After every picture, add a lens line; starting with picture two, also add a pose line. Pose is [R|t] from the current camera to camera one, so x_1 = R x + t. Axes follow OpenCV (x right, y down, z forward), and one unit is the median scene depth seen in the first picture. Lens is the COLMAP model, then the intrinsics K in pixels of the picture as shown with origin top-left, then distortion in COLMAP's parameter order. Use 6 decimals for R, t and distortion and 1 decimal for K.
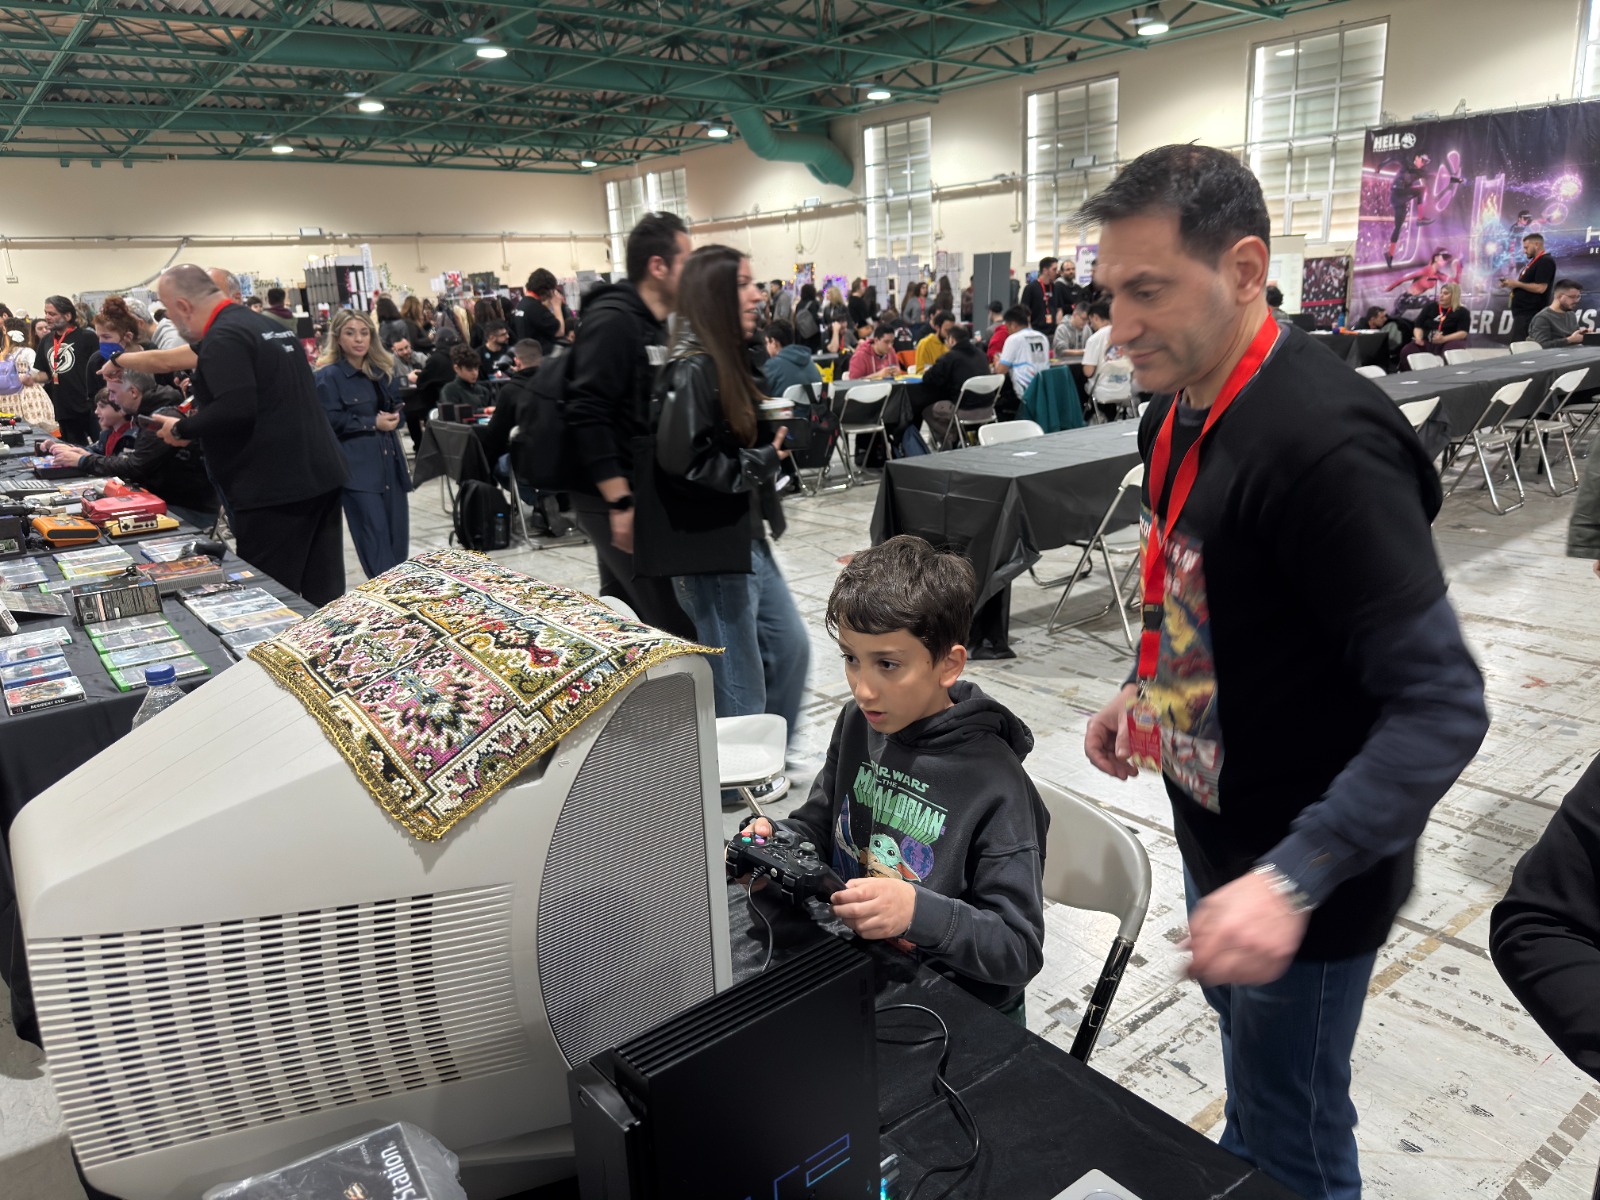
lens RADIAL K [[1107.1, 0, 795.5], [0, 1107.1, 614.1], [0, 0, 1]] dist [0.027613, -0.029580]
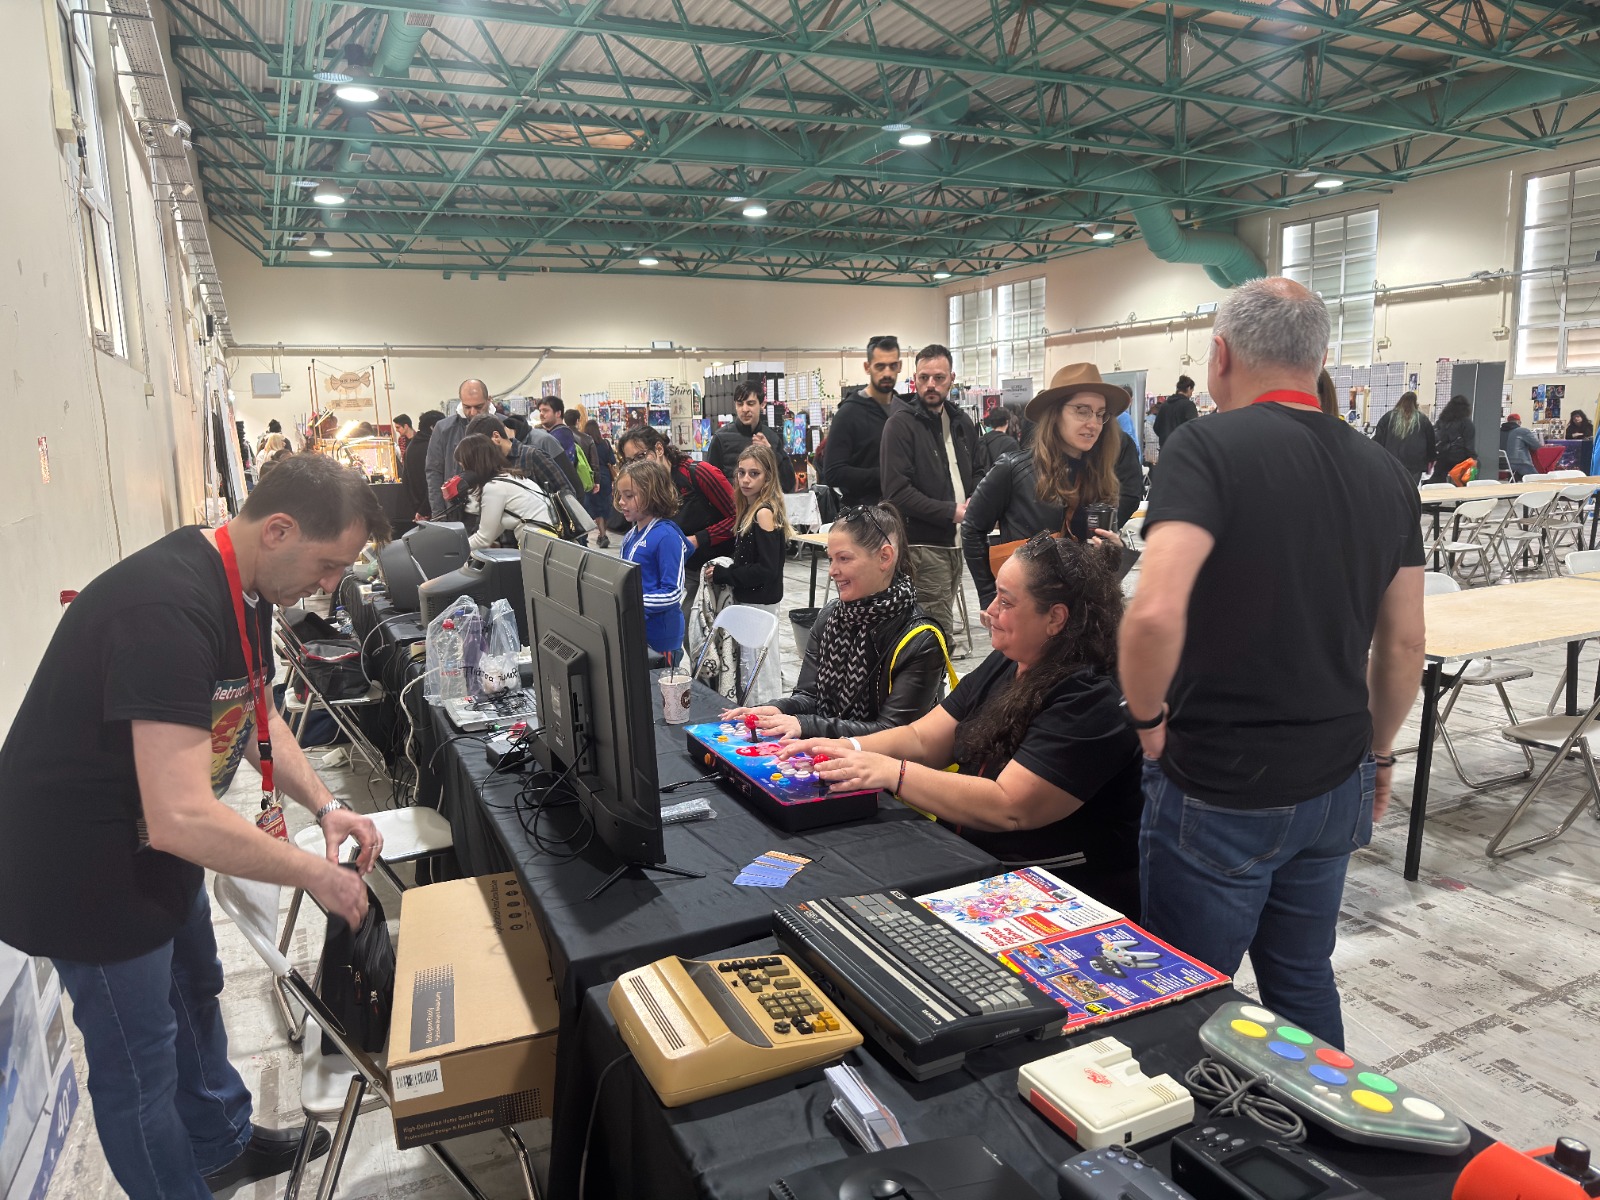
lens RADIAL K [[1107.1, 0, 805.2], [0, 1107.1, 613.9], [0, 0, 1]] dist [0.027613, -0.029580]
pose [[0.973791, 0.056199, -0.220392, -0.108368], [-0.077948, 0.992772, -0.091255, -0.033075], [0.213670, 0.106042, 0.971133, 0.127551]]
